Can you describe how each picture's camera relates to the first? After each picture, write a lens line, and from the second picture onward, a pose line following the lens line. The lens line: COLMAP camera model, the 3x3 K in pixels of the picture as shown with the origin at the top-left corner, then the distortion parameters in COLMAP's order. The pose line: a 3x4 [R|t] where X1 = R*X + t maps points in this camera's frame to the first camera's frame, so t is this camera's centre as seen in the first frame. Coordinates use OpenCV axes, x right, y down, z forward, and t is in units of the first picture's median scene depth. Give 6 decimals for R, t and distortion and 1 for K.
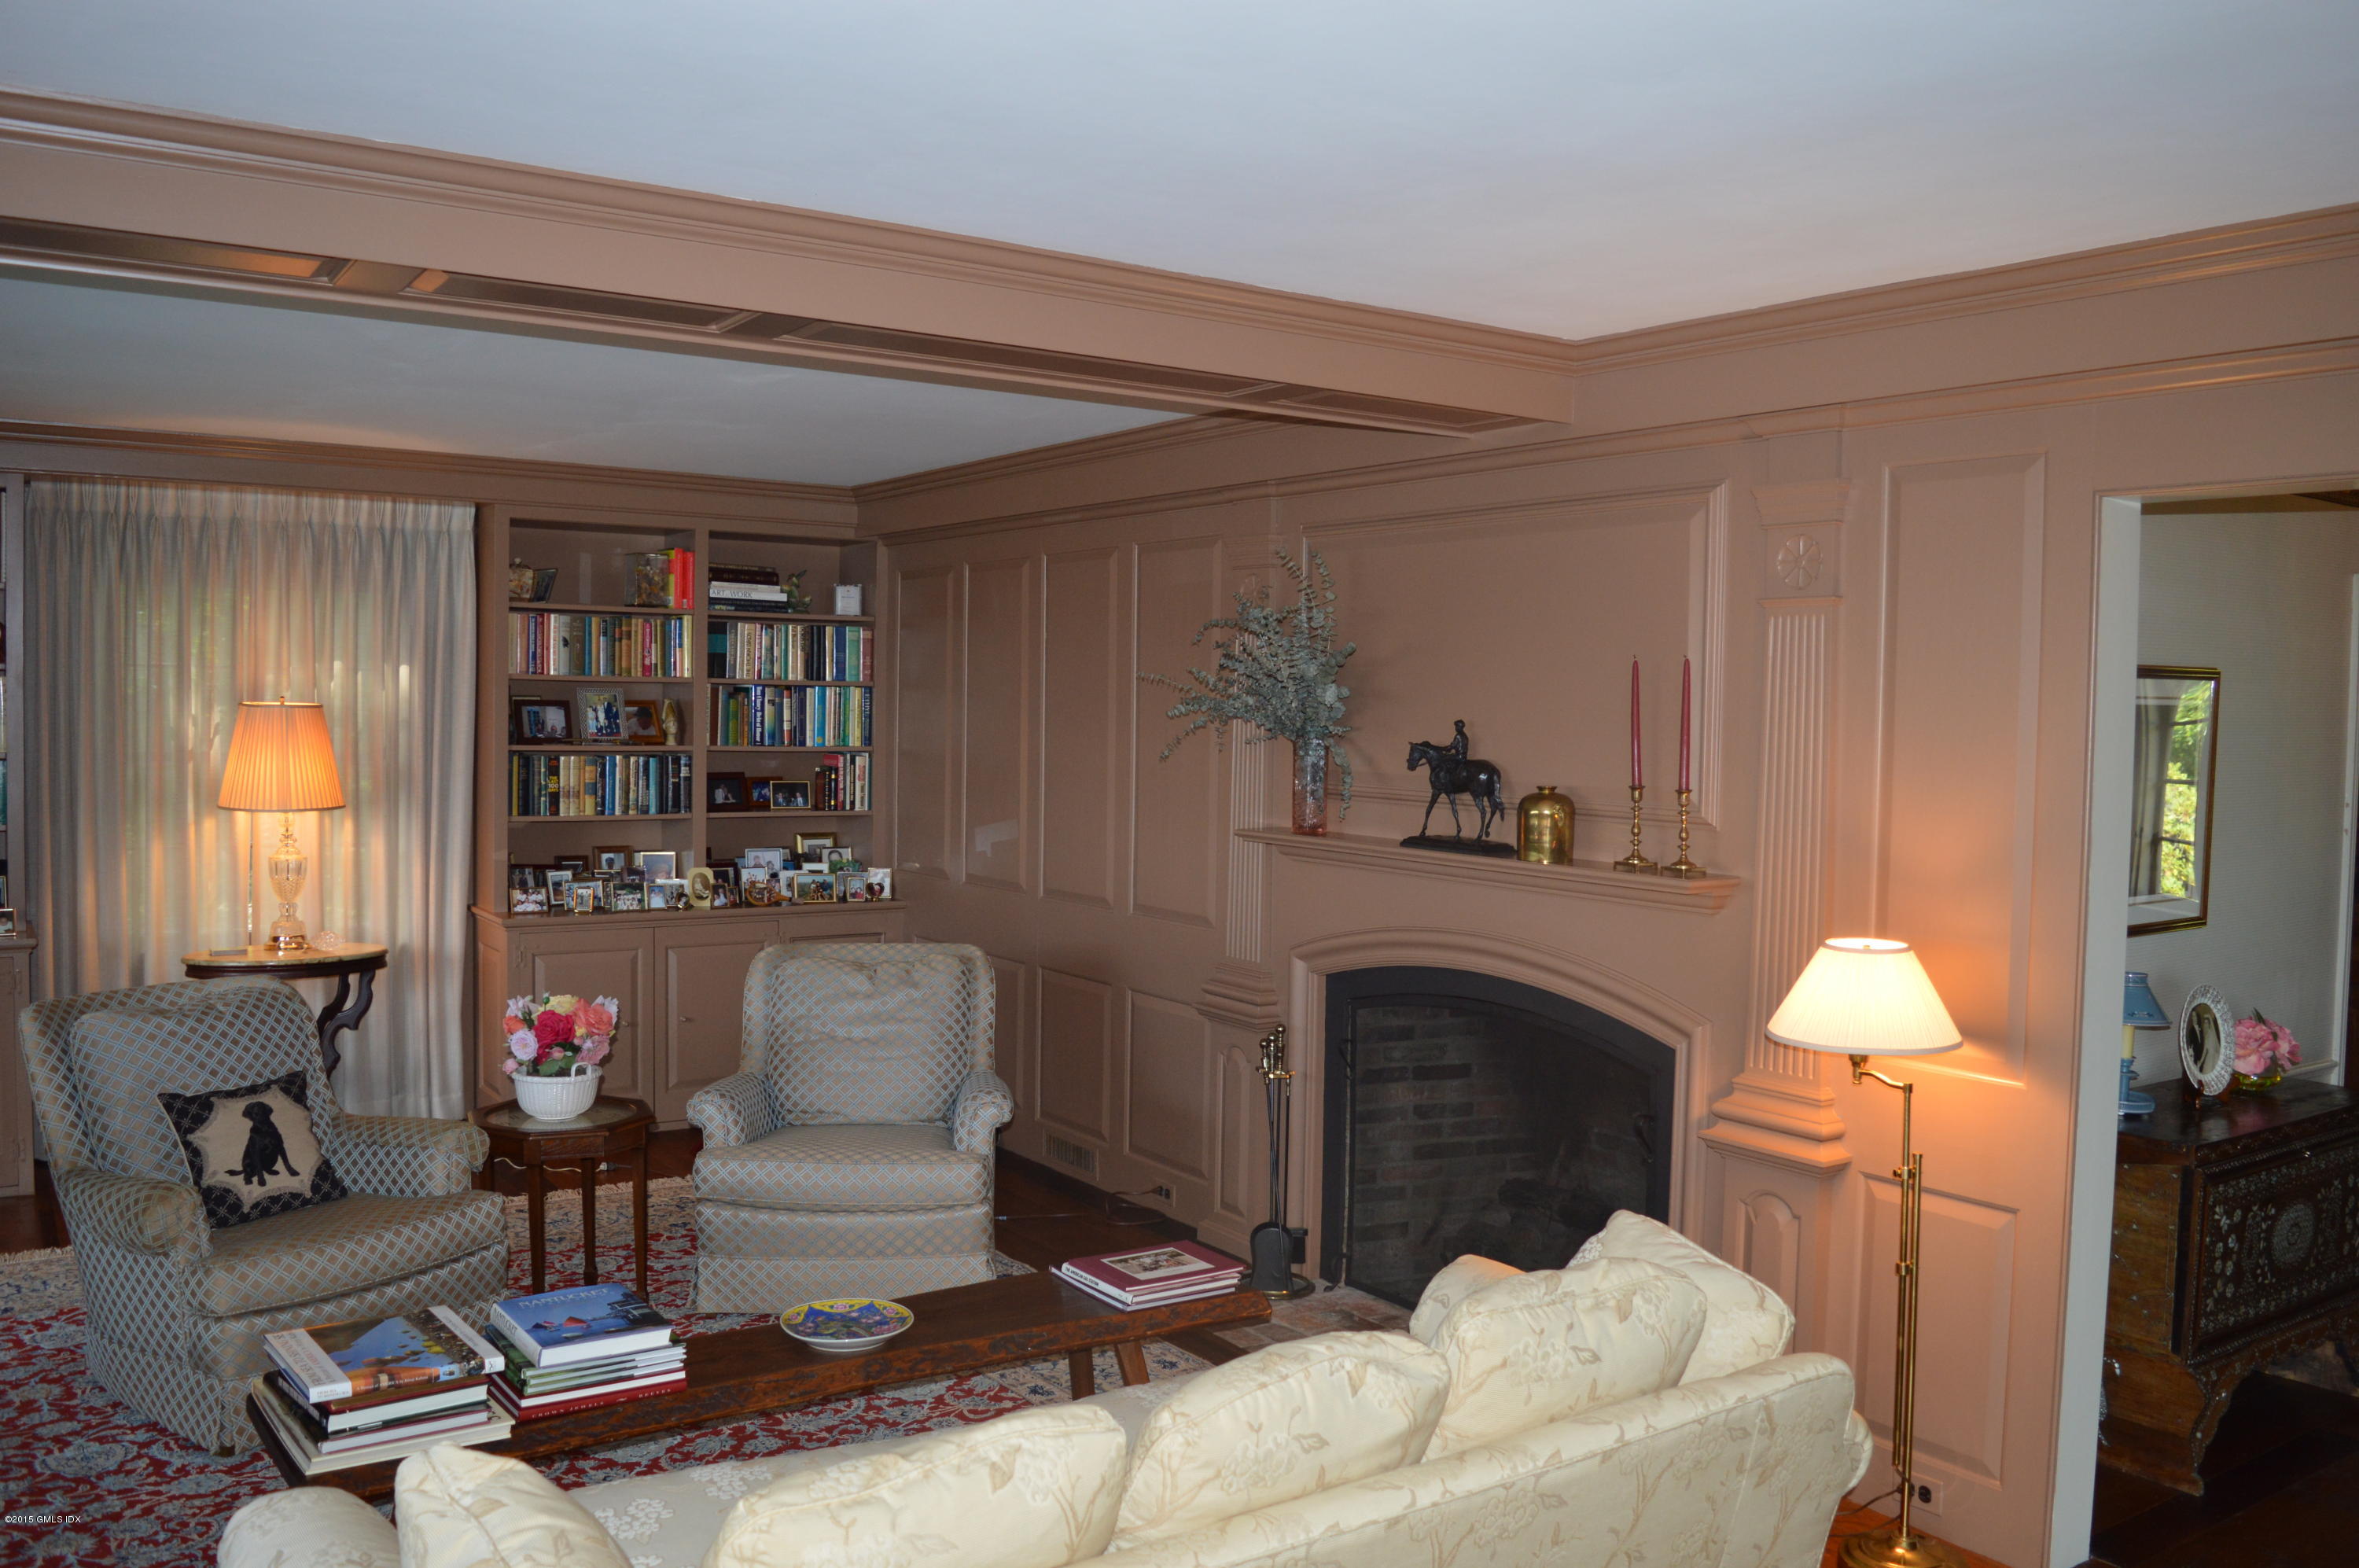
lens RADIAL K [[1861.8, 0, 1179.5], [0, 1861.8, 784.0], [0, 0, 1]] dist [-0.091224, -0.000451]
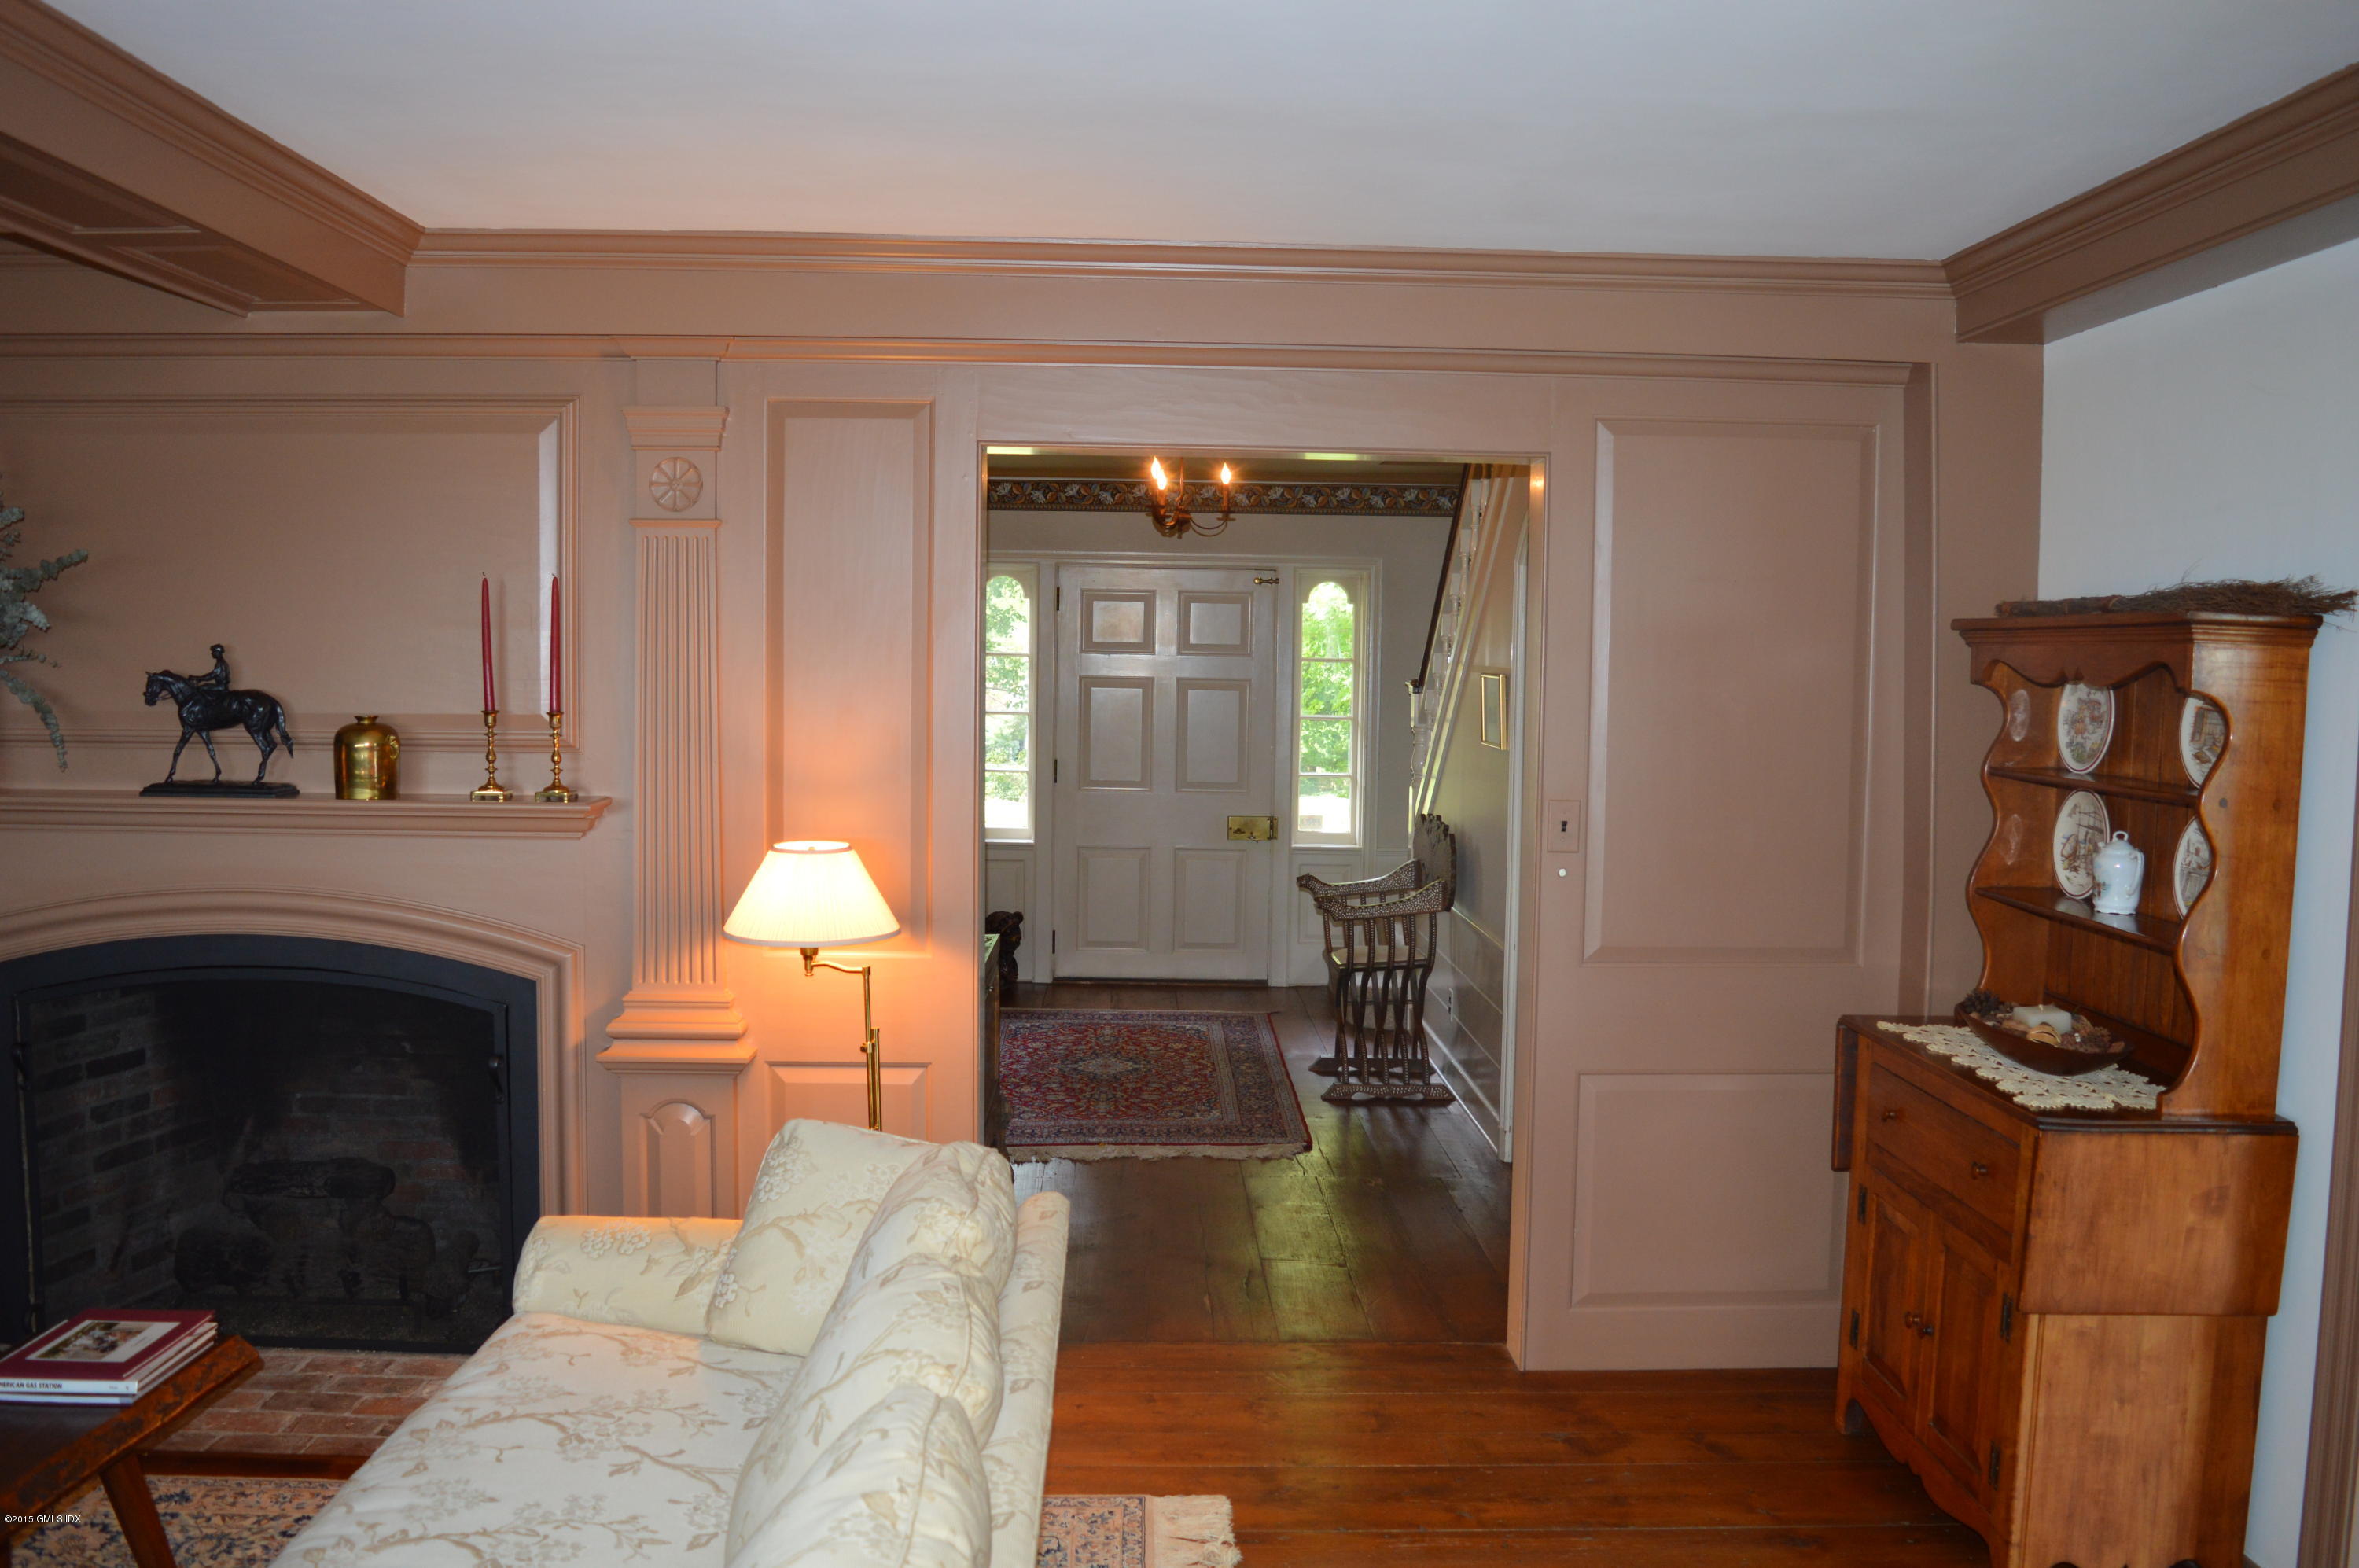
lens RADIAL K [[1861.8, 0, 1179.5], [0, 1861.8, 784.0], [0, 0, 1]] dist [-0.091224, -0.000451]
pose [[0.544753, -0.069816, 0.835685, -0.349905], [0.034615, 0.997551, 0.060775, -0.006450], [-0.837882, -0.004180, 0.545836, 0.188867]]
